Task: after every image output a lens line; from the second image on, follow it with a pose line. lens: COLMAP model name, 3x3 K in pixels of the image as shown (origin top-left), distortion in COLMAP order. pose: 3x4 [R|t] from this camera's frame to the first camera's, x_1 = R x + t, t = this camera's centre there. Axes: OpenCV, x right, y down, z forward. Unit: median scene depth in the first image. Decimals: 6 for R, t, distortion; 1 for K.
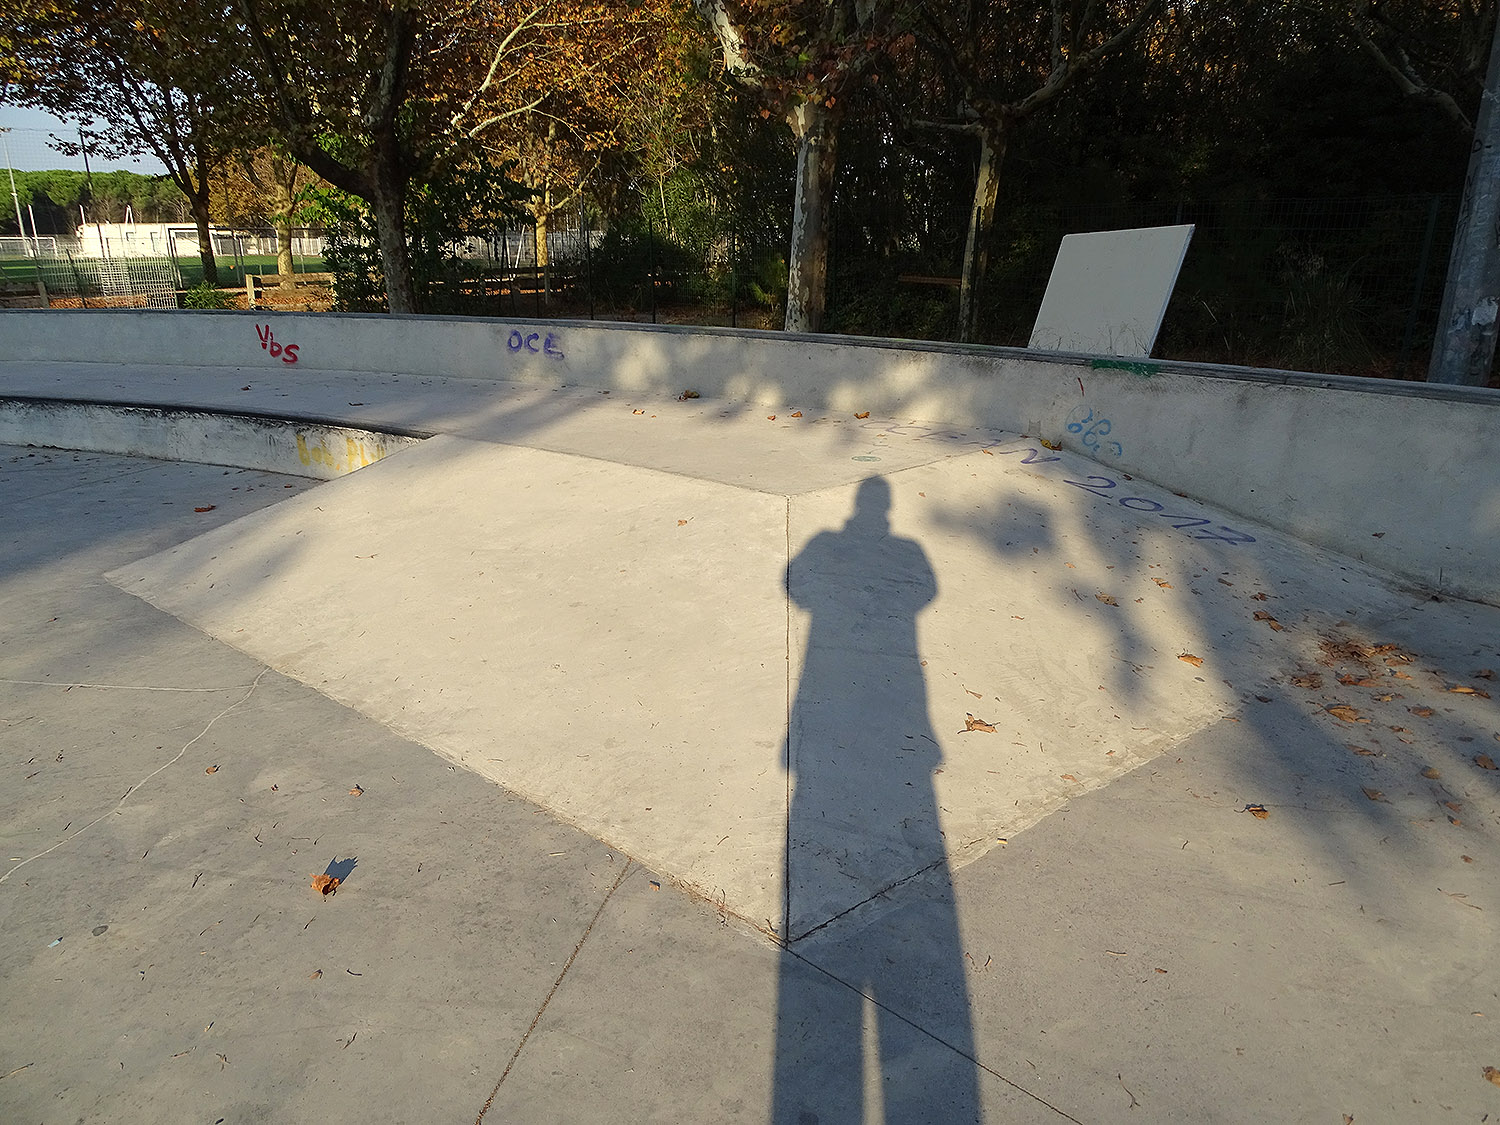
lens RADIAL K [[1059.6, 0, 750.0], [0, 1059.6, 562.5], [0, 0, 1]] dist [-0.003847, -0.000084]
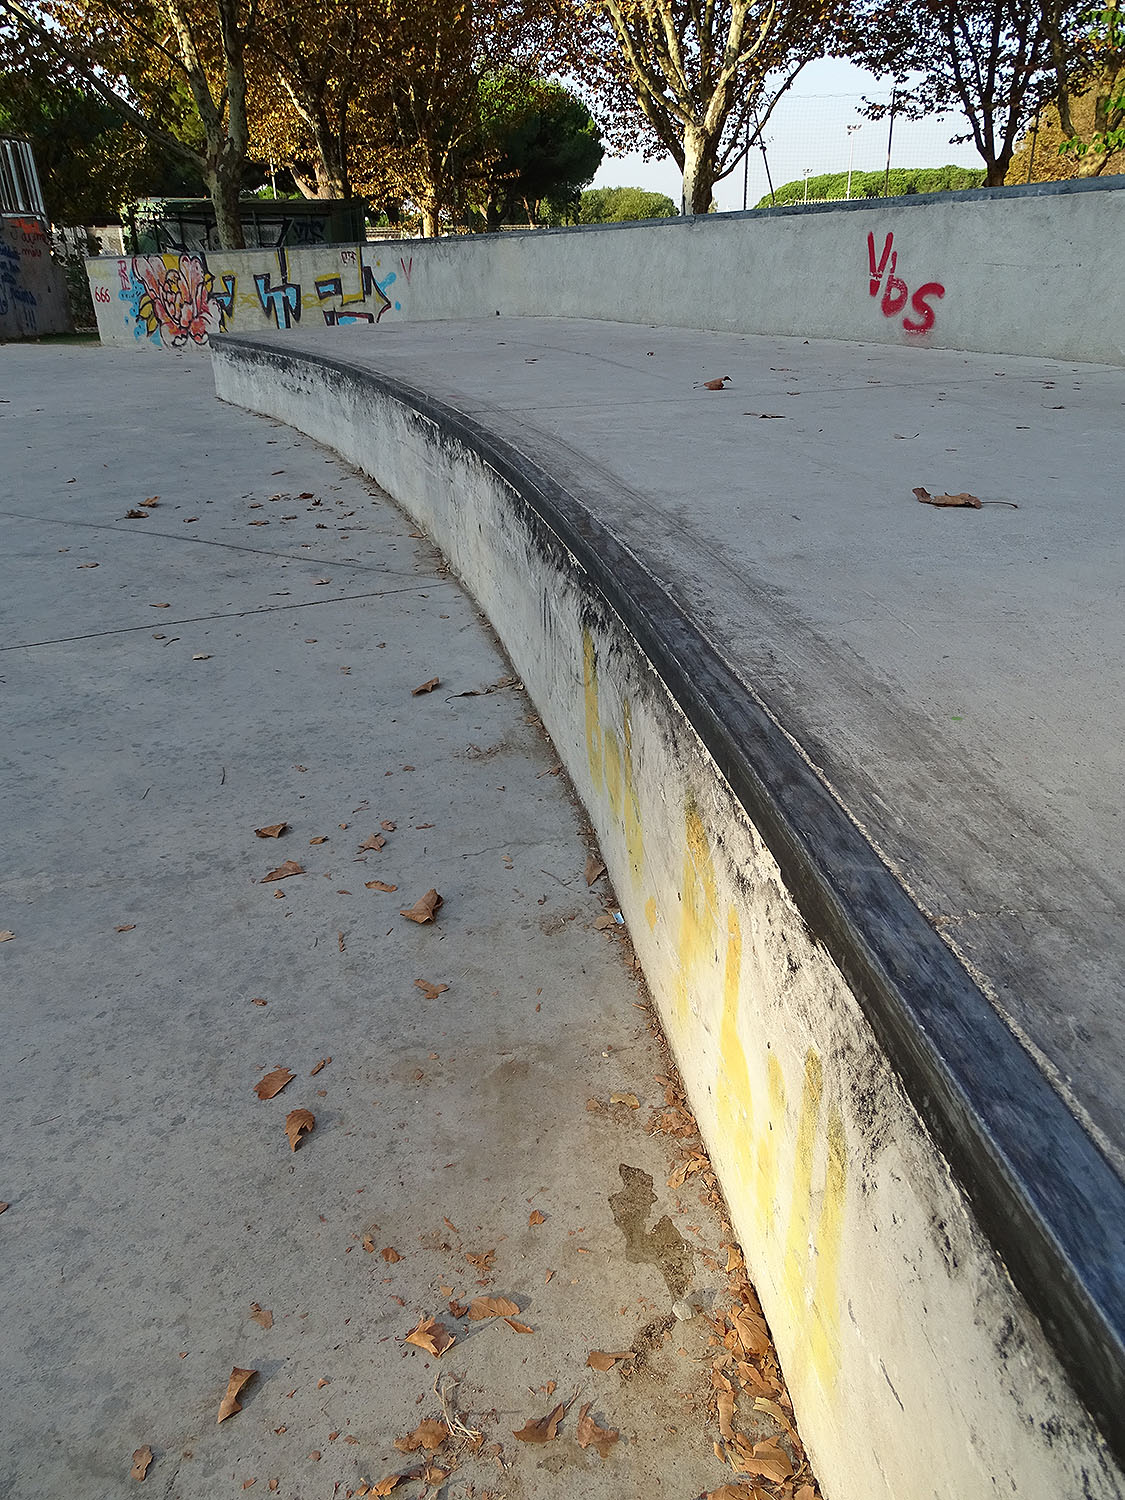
lens RADIAL K [[1059.6, 0, 562.5], [0, 1059.6, 750.0], [0, 0, 1]] dist [-0.003847, -0.000084]
pose [[0.679474, 0.303904, -0.667800, -0.055394], [-0.197536, 0.952348, 0.232408, -0.027607], [0.706608, -0.026001, 0.707128, 0.163386]]
